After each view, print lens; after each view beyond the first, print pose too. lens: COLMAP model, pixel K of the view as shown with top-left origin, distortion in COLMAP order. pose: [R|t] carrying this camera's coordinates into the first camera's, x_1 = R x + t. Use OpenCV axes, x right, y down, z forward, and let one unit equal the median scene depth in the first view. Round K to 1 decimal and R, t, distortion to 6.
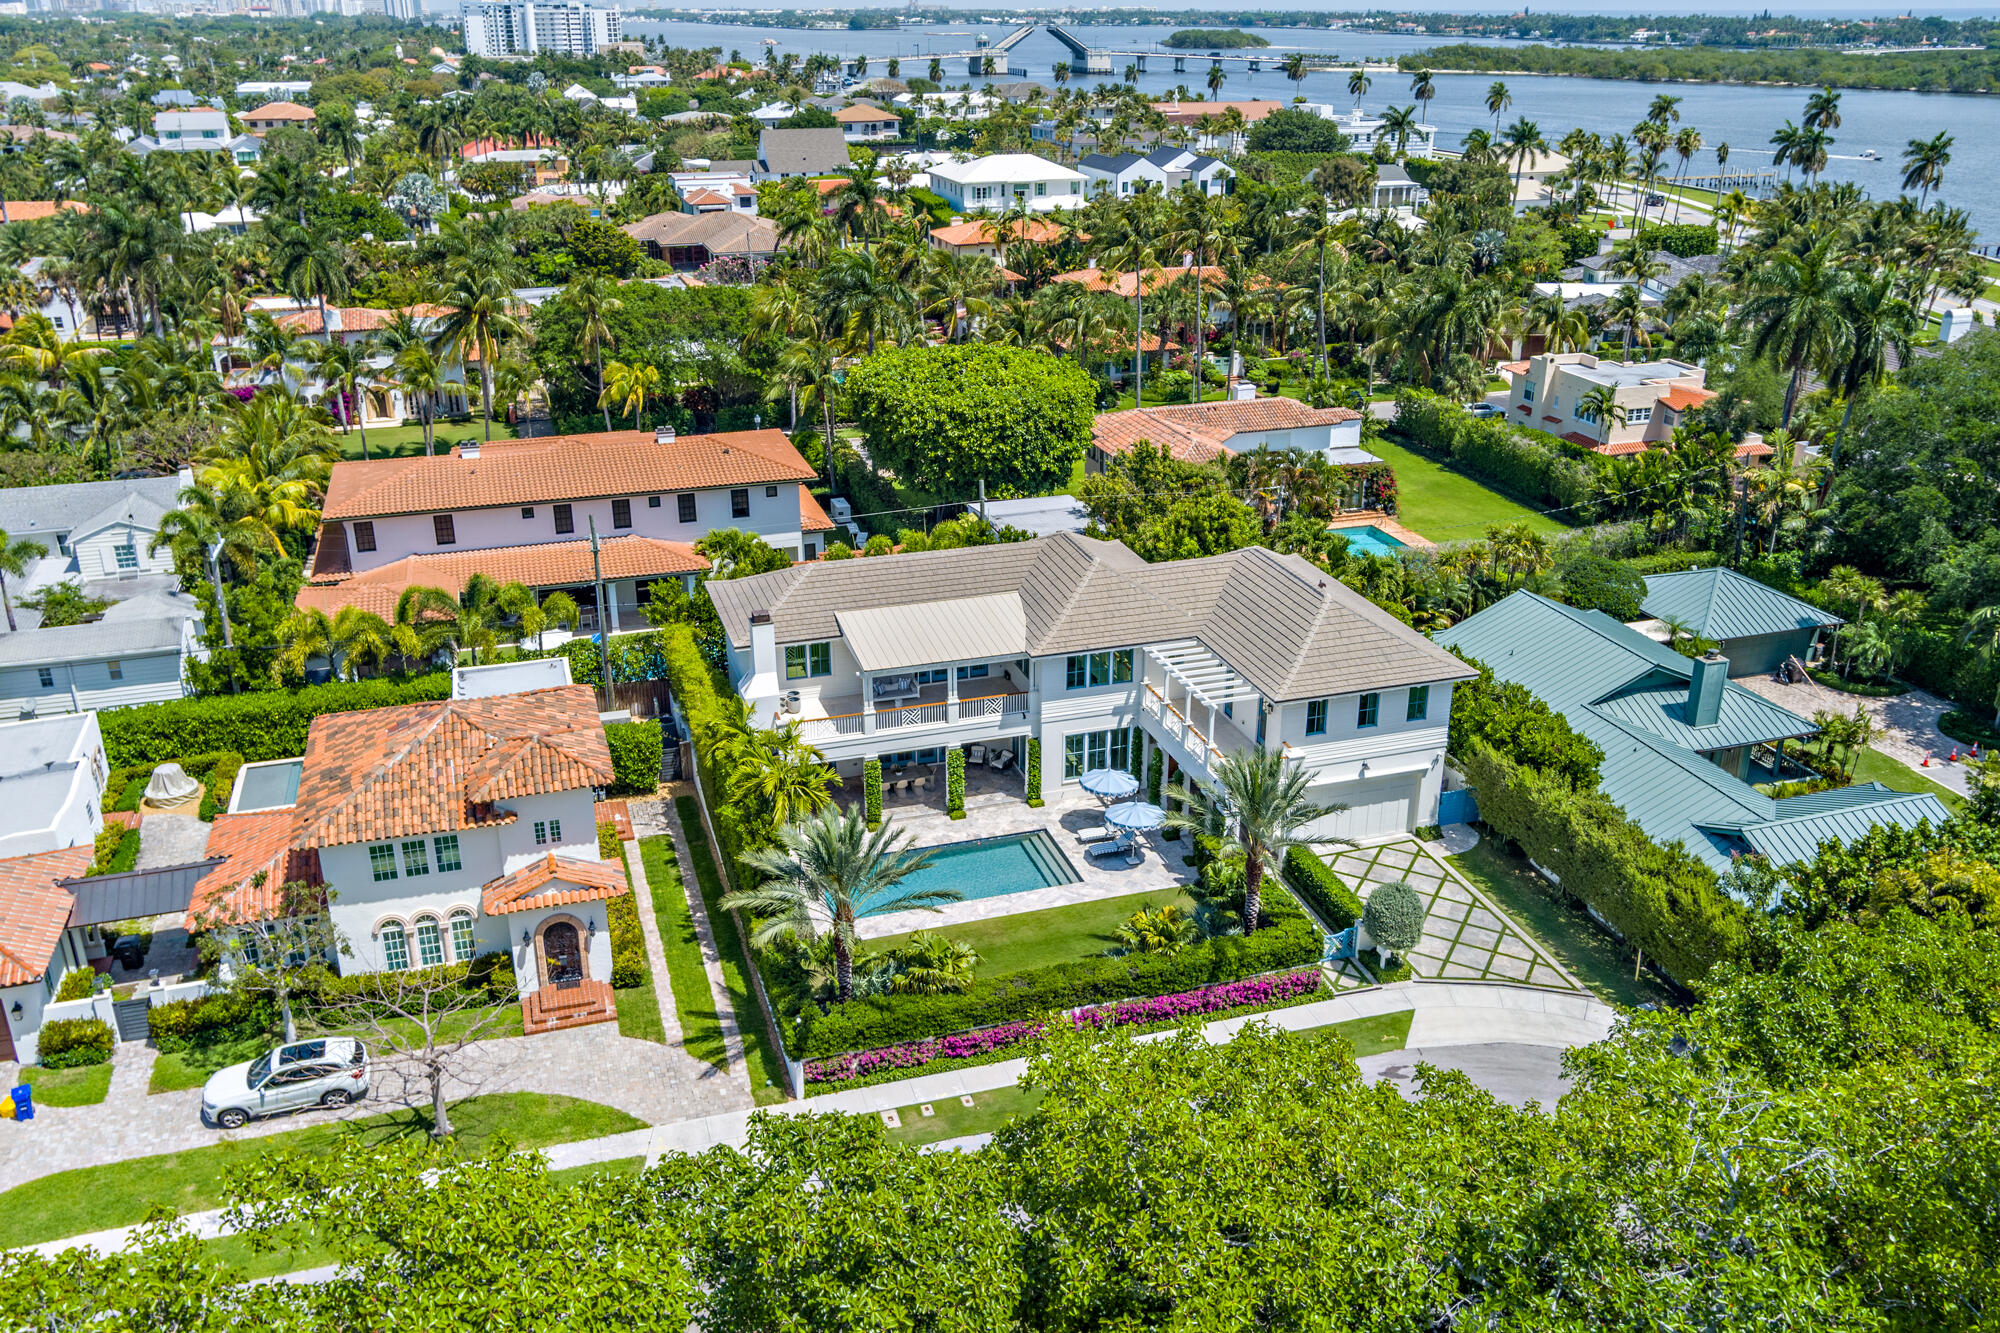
lens RADIAL K [[1603.7, 0, 1000.0], [0, 1603.7, 666.5], [0, 0, 1]] dist [-0.014912, 0.010194]
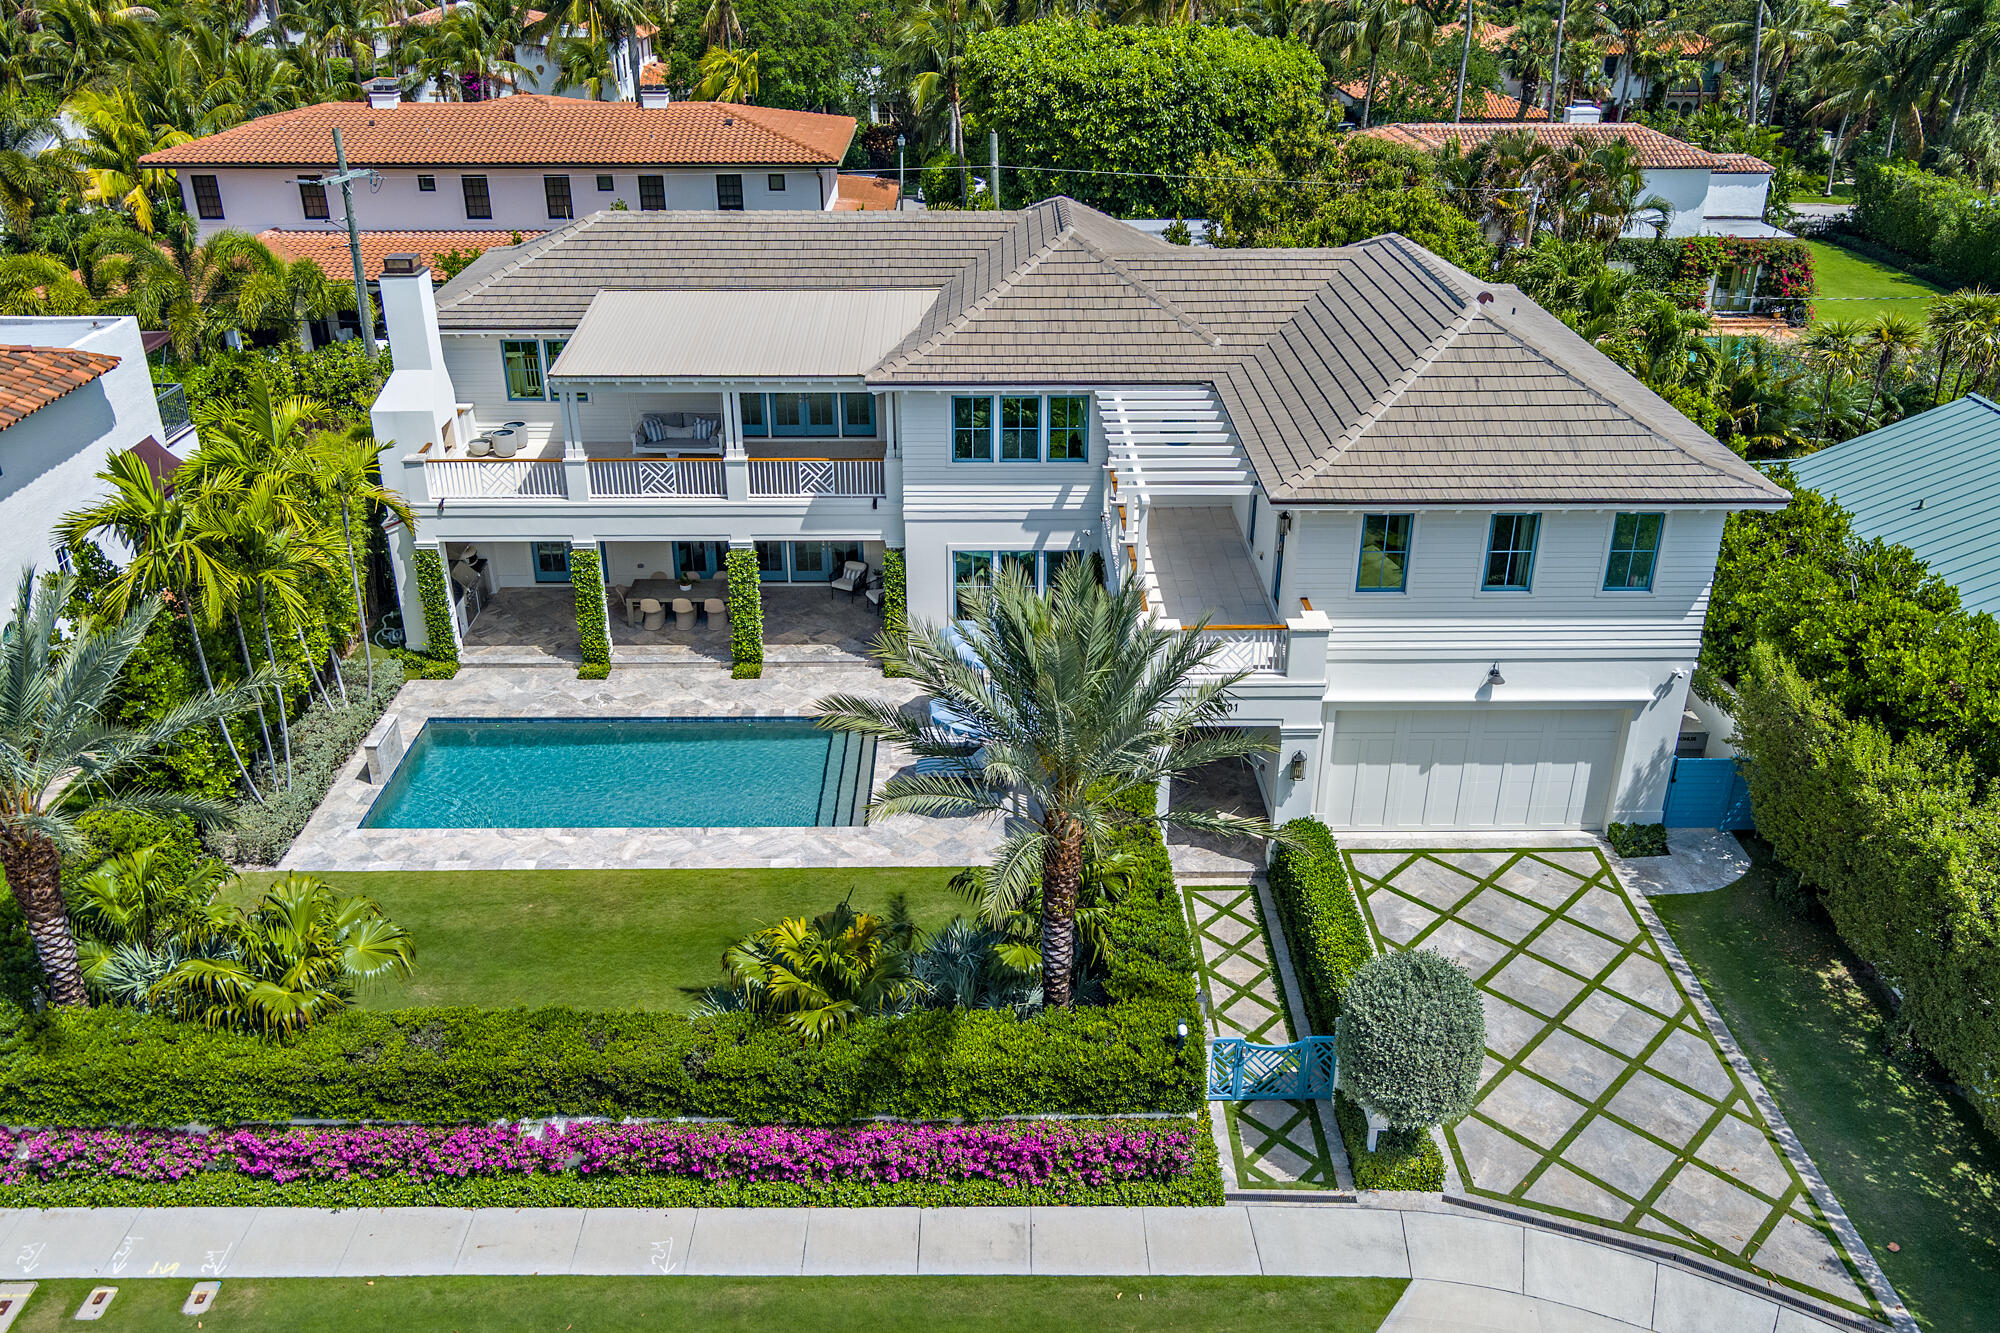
lens RADIAL K [[1603.7, 0, 1000.0], [0, 1603.7, 666.5], [0, 0, 1]] dist [-0.014912, 0.010194]
pose [[0.957264, 0.132147, -0.257259, 0.203608], [-0.114723, 0.990035, 0.081671, 0.037108], [0.265488, -0.048667, 0.962885, 0.503499]]
